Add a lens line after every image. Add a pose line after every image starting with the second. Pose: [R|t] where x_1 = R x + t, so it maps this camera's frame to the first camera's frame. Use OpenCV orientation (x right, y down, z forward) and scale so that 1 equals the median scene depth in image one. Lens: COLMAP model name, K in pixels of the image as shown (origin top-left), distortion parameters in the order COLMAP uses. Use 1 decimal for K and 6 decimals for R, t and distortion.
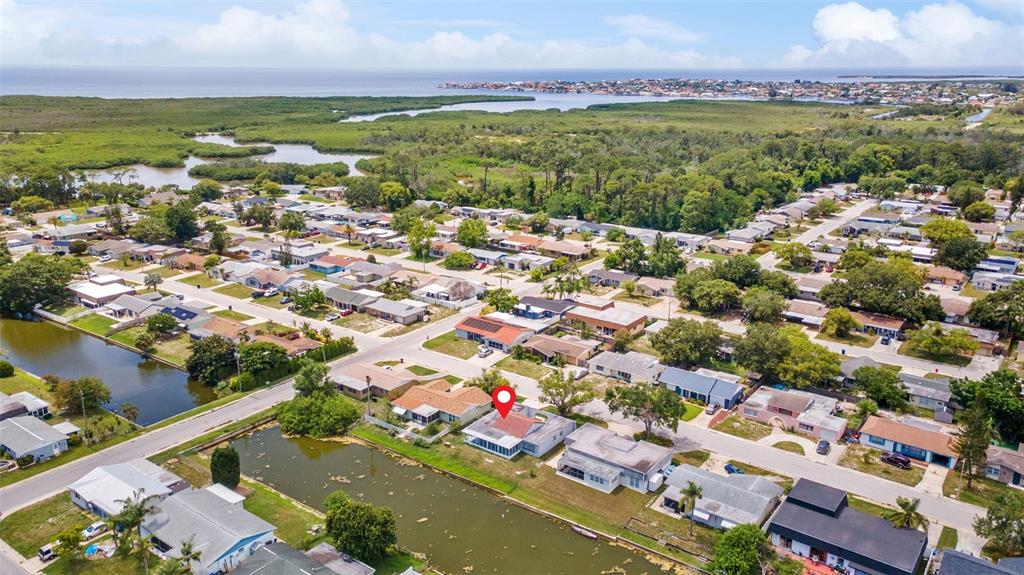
lens RADIAL K [[759.7, 0, 512.0], [0, 759.7, 287.5], [0, 0, 1]] dist [0.047246, 0.003227]
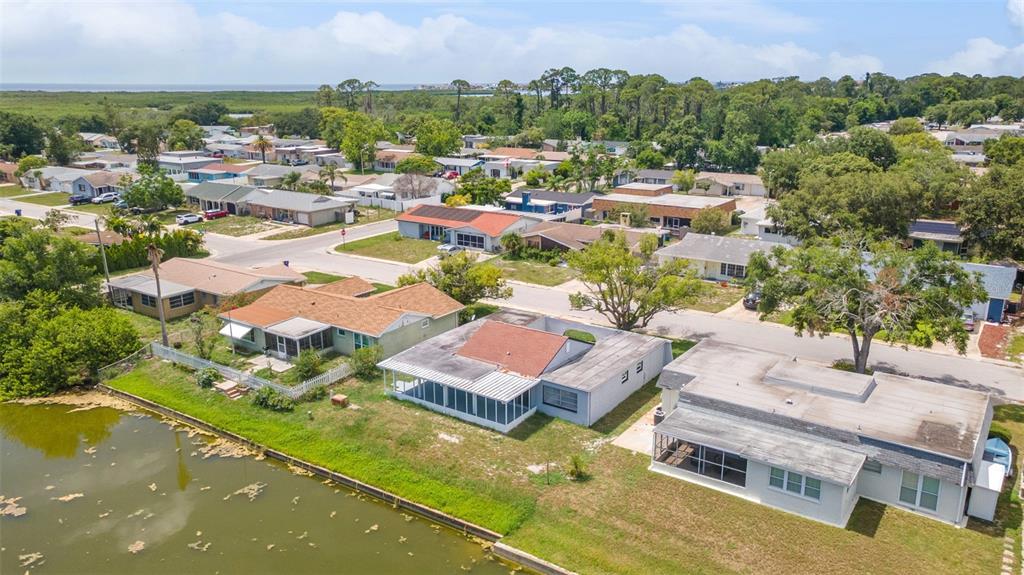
lens RADIAL K [[759.7, 0, 512.0], [0, 759.7, 287.5], [0, 0, 1]] dist [0.047246, 0.003227]
pose [[0.999561, -0.013791, 0.026216, -0.008666], [0.014306, 0.999707, -0.019541, 0.154543], [-0.025939, 0.019907, 0.999465, 0.603770]]
